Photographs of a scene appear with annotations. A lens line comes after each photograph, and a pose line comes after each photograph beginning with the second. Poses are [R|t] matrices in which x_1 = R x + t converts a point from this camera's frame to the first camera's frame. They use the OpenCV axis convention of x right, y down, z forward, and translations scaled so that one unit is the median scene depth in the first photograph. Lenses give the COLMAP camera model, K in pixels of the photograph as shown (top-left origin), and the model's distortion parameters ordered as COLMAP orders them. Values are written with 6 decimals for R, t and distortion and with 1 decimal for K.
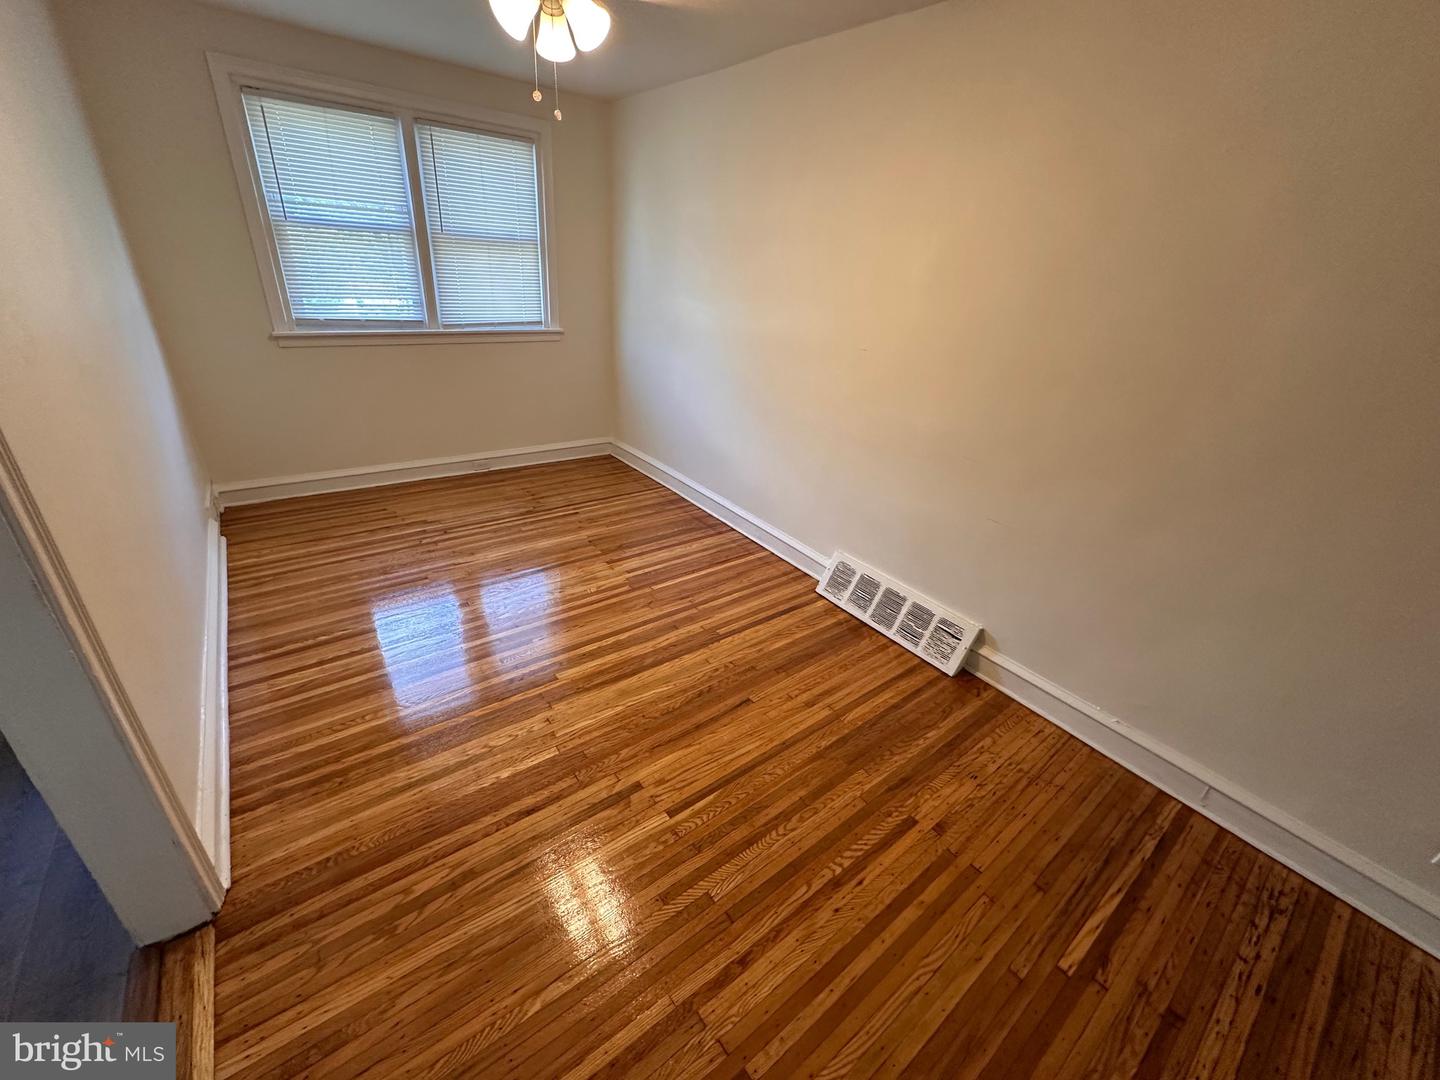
lens RADIAL K [[574.7, 0, 719.4], [0, 574.7, 538.8], [0, 0, 1]] dist [-0.004173, 0.000442]
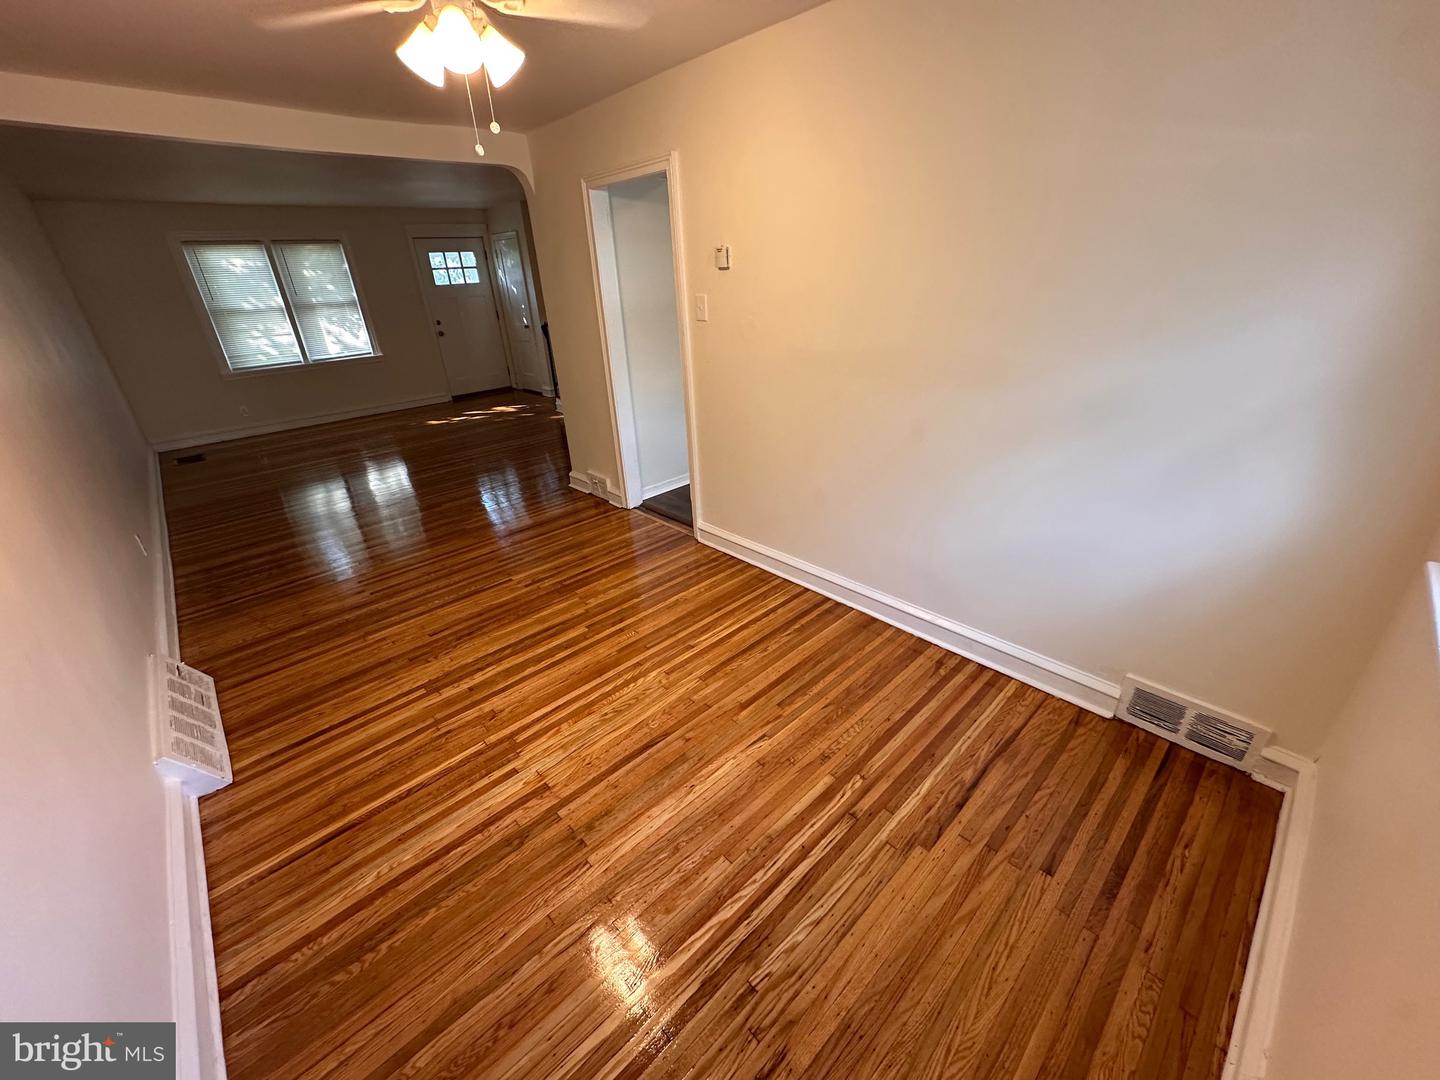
lens RADIAL K [[574.7, 0, 719.4], [0, 574.7, 538.8], [0, 0, 1]] dist [-0.004173, 0.000442]
pose [[-0.994257, 0.017674, -0.105553, -0.359238], [-0.070737, 0.631596, 0.772064, -0.697110], [0.080312, 0.775096, -0.626718, 1.346130]]
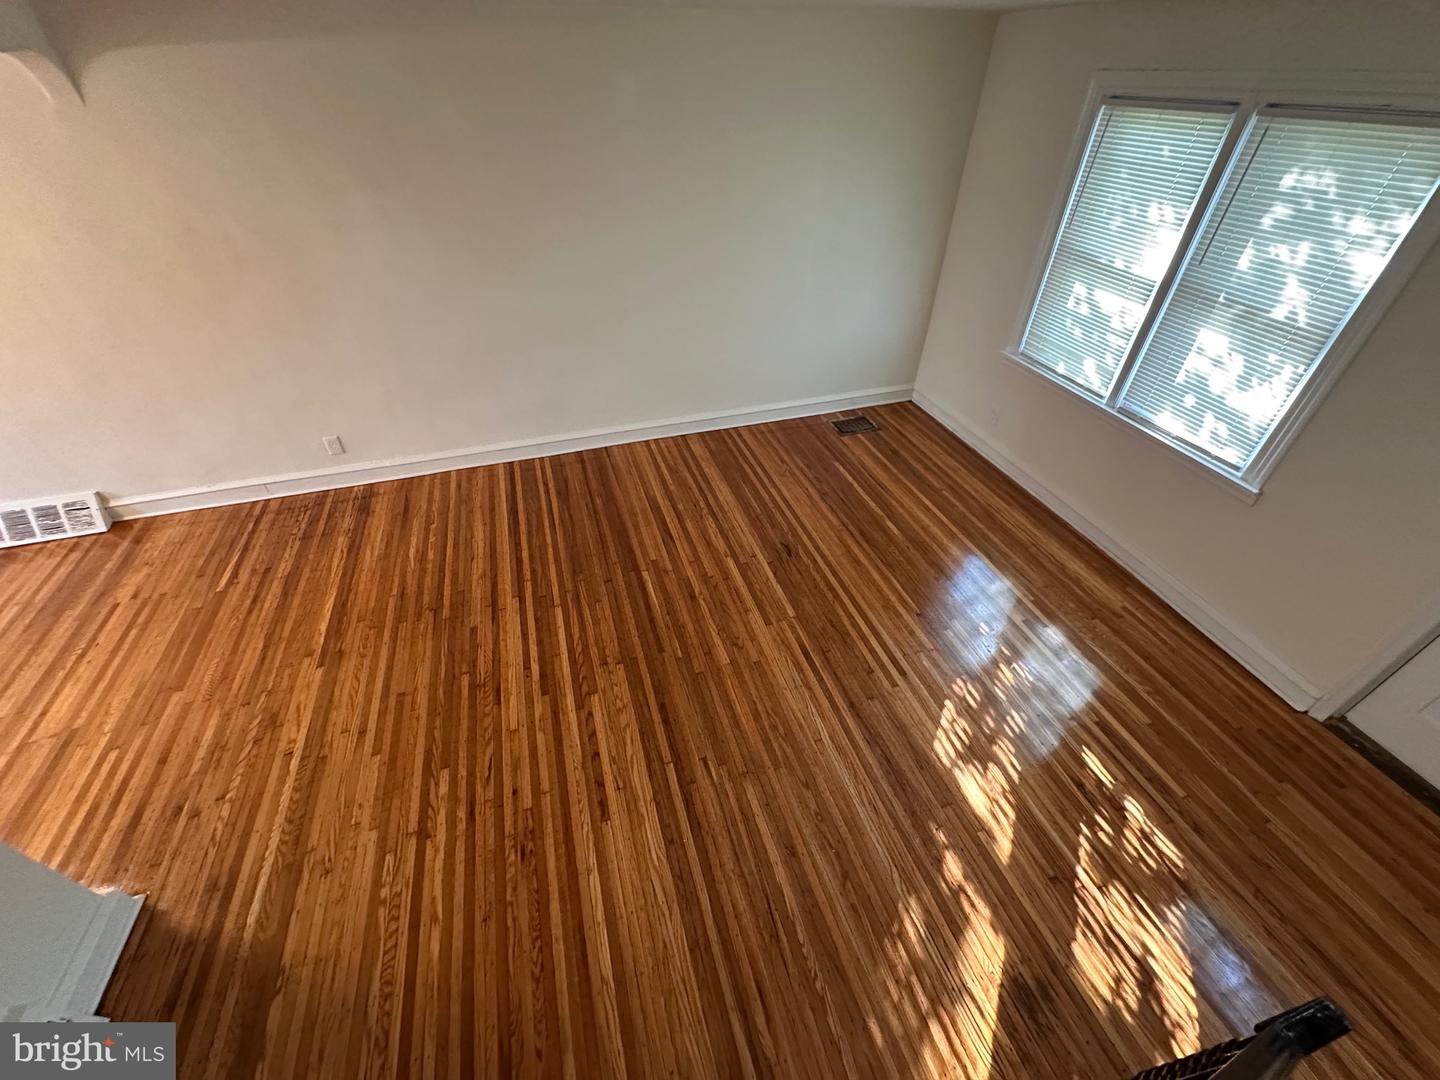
lens RADIAL K [[574.7, 0, 719.4], [0, 574.7, 538.8], [0, 0, 1]] dist [-0.004173, 0.000442]
pose [[0.341227, -0.656147, 0.673079, -0.041123], [0.435054, 0.744987, 0.505690, 0.173560], [-0.833242, 0.120271, 0.539669, -0.915329]]
